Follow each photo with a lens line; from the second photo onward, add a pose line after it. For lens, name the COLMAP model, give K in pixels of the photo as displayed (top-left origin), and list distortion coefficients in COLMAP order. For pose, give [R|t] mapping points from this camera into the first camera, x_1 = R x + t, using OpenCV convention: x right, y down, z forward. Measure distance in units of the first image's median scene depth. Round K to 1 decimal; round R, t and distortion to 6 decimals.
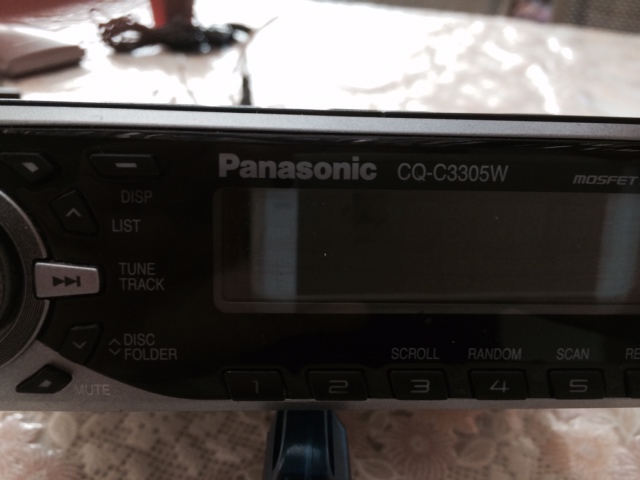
lens RADIAL K [[554.7, 0, 320.0], [0, 554.7, 240.0], [0, 0, 1]] dist [0.006798, -0.003313]
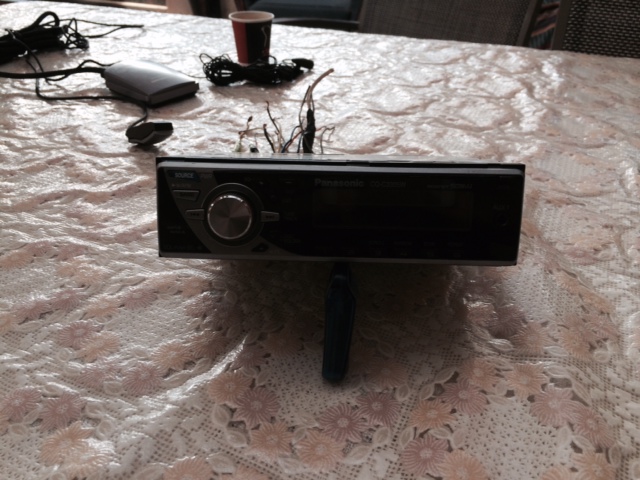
lens RADIAL K [[554.7, 0, 320.0], [0, 554.7, 240.0], [0, 0, 1]] dist [0.006798, -0.003313]
pose [[0.995951, 0.012753, -0.088992, 0.024420], [-0.011042, 0.999745, 0.019688, 0.023868], [0.089220, -0.018626, 0.995838, -0.381964]]
